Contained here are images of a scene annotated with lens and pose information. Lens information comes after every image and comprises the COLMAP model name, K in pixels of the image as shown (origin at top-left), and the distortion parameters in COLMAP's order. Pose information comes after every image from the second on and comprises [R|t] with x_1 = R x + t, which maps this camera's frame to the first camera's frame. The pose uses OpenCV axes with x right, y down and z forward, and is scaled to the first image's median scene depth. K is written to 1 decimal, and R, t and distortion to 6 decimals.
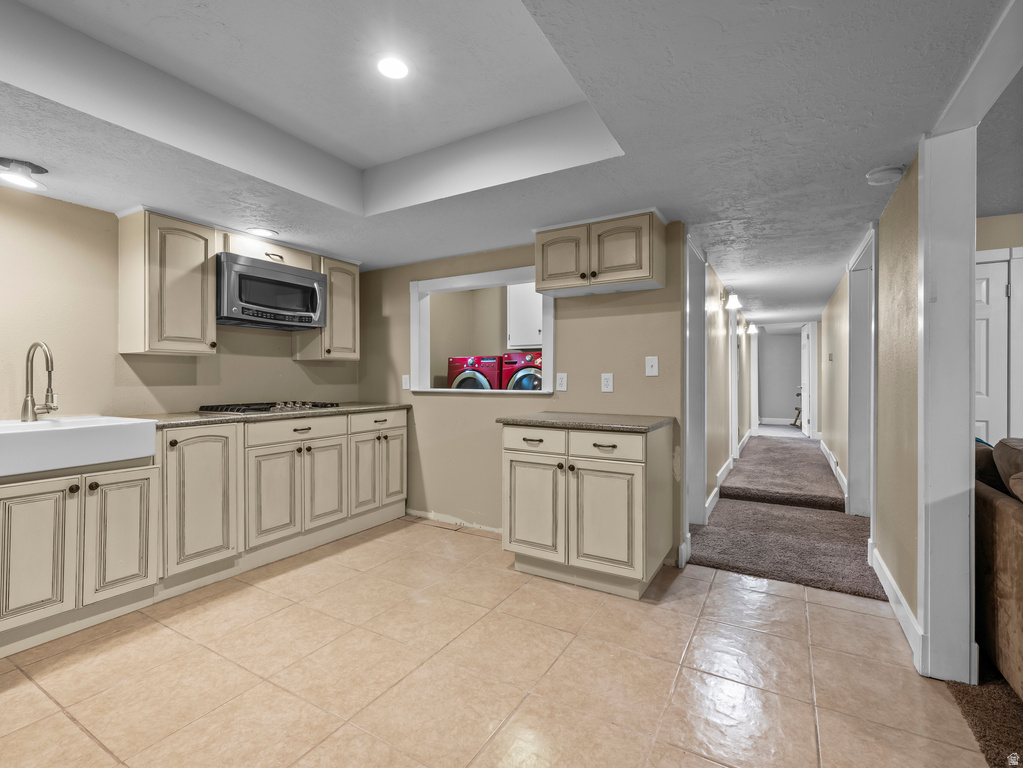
lens RADIAL K [[470.7, 0, 505.3], [0, 470.7, 379.6], [0, 0, 1]] dist [0.004333, -0.001821]
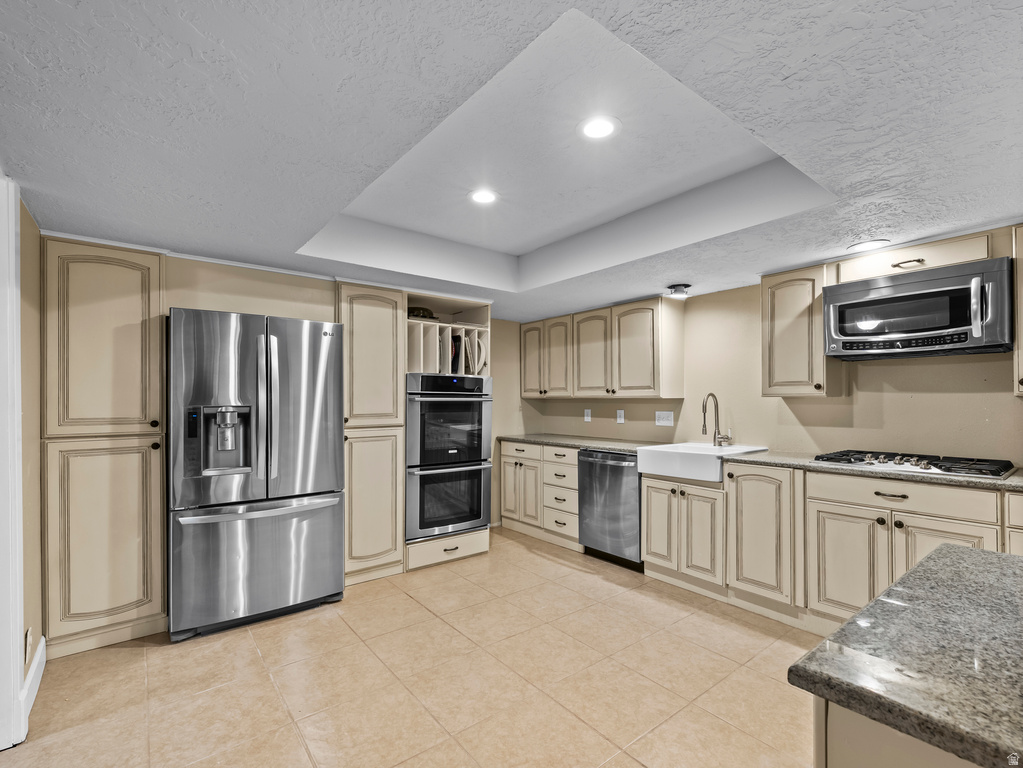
lens RADIAL K [[470.7, 0, 516.2], [0, 470.7, 401.7], [0, 0, 1]] dist [0.004333, -0.001821]
pose [[-0.345339, 0.002073, -0.938476, 0.519883], [-0.002497, 0.999992, 0.003128, -0.046440], [0.938475, 0.003424, -0.345331, 0.786167]]
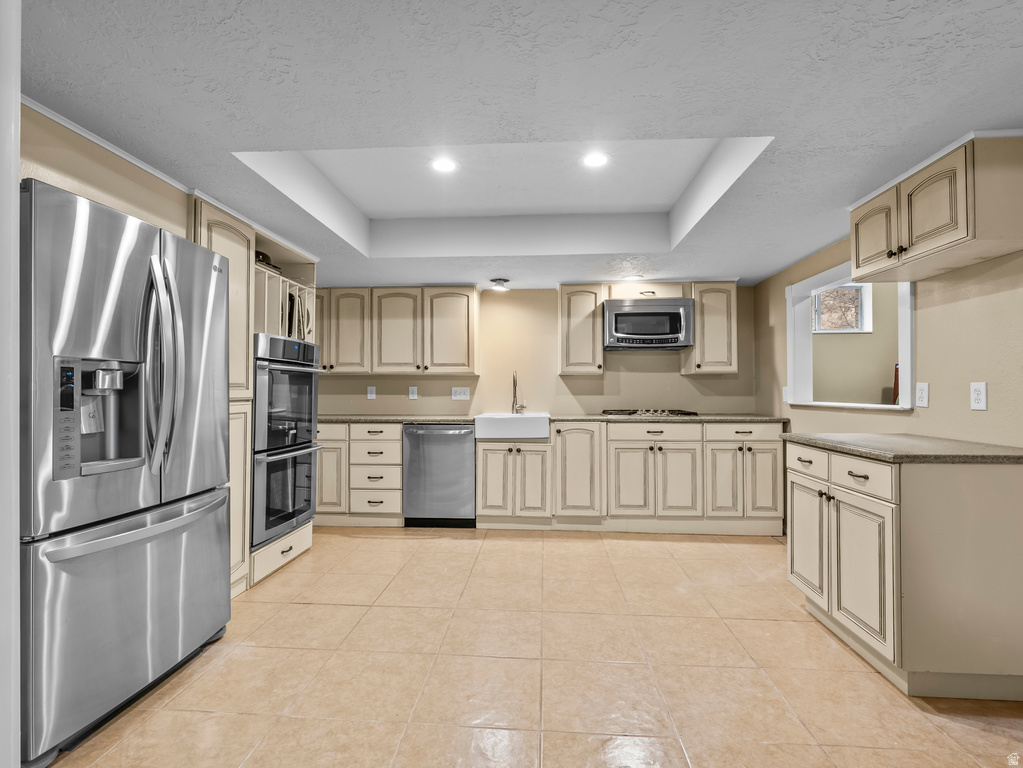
lens RADIAL K [[489.9, 0, 509.3], [0, 489.9, 388.6], [0, 0, 1]] dist [0.001329, 0.000197]
pose [[0.450517, -0.004966, -0.892754, 0.597422], [-0.003330, 0.999968, -0.007242, 0.003746], [0.892761, 0.006236, 0.450486, 0.098825]]
